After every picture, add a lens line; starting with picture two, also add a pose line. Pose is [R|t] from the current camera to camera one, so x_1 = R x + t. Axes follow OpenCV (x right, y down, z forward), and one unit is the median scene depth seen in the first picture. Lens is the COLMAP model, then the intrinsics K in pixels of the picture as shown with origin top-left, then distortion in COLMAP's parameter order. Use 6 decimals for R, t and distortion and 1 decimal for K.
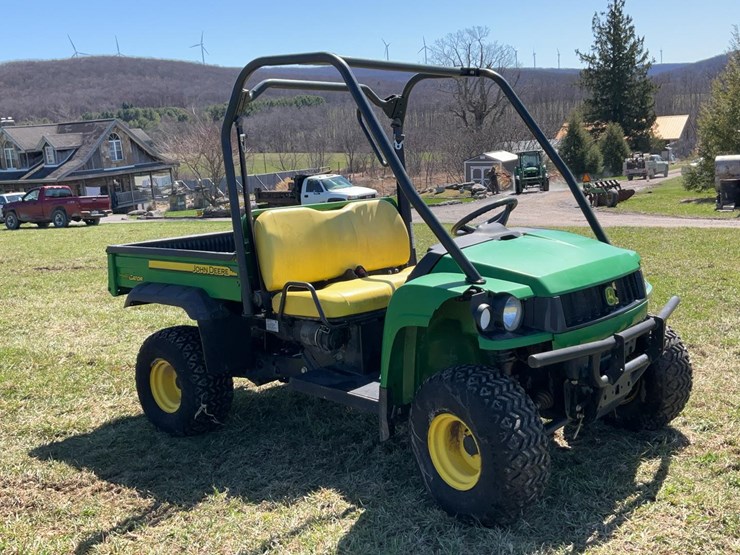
lens RADIAL K [[781.8, 0, 371.6], [0, 781.8, 265.9], [0, 0, 1]] dist [0.036721, 0.000000]
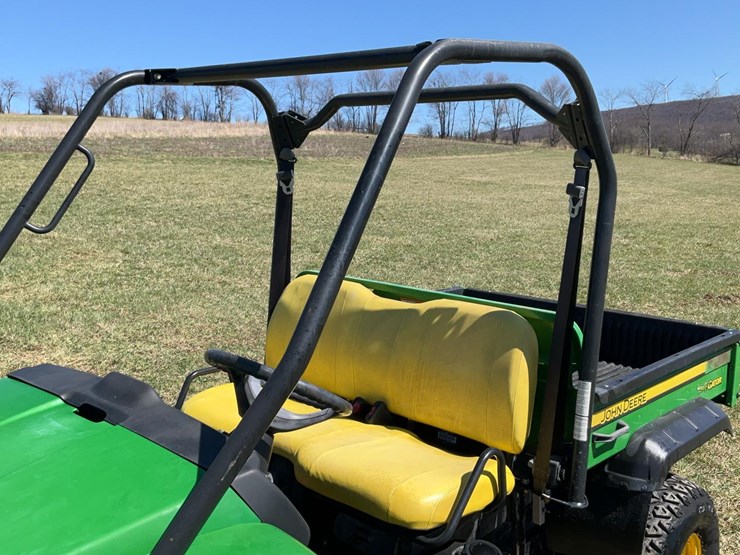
lens RADIAL K [[781.8, 0, 371.5], [0, 781.8, 278.0], [0, 0, 1]] dist [0.036721, 0.000000]
pose [[-0.021820, 0.202468, -0.979046, 0.538079], [-0.152423, 0.967157, 0.203406, -0.207949], [0.988075, 0.153667, 0.009758, 0.972269]]
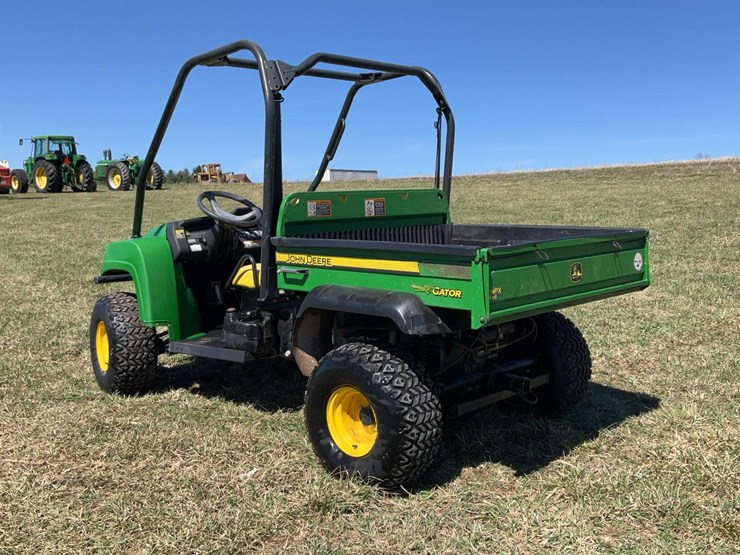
lens RADIAL K [[781.8, 0, 368.1], [0, 781.8, 277.2], [0, 0, 1]] dist [0.036721, 0.000000]
pose [[-0.996726, 0.060910, 0.053176, -0.096277], [0.072079, 0.967342, 0.243011, -0.209043], [-0.036637, 0.246048, -0.968565, 1.955761]]
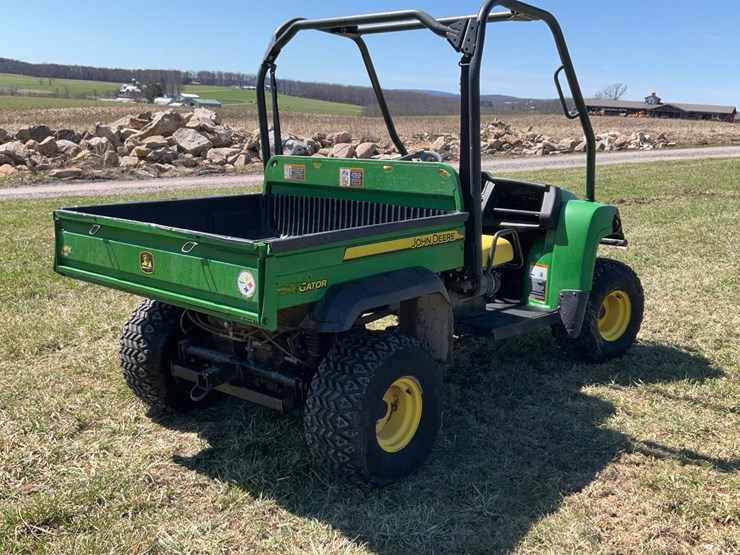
lens RADIAL K [[781.8, 0, 365.1], [0, 781.8, 280.5], [0, 0, 1]] dist [0.036721, 0.000000]
pose [[-0.010444, -0.150163, 0.988606, -0.943787], [0.122267, 0.981050, 0.150307, -0.077140], [-0.992442, 0.122443, 0.008114, 1.010383]]
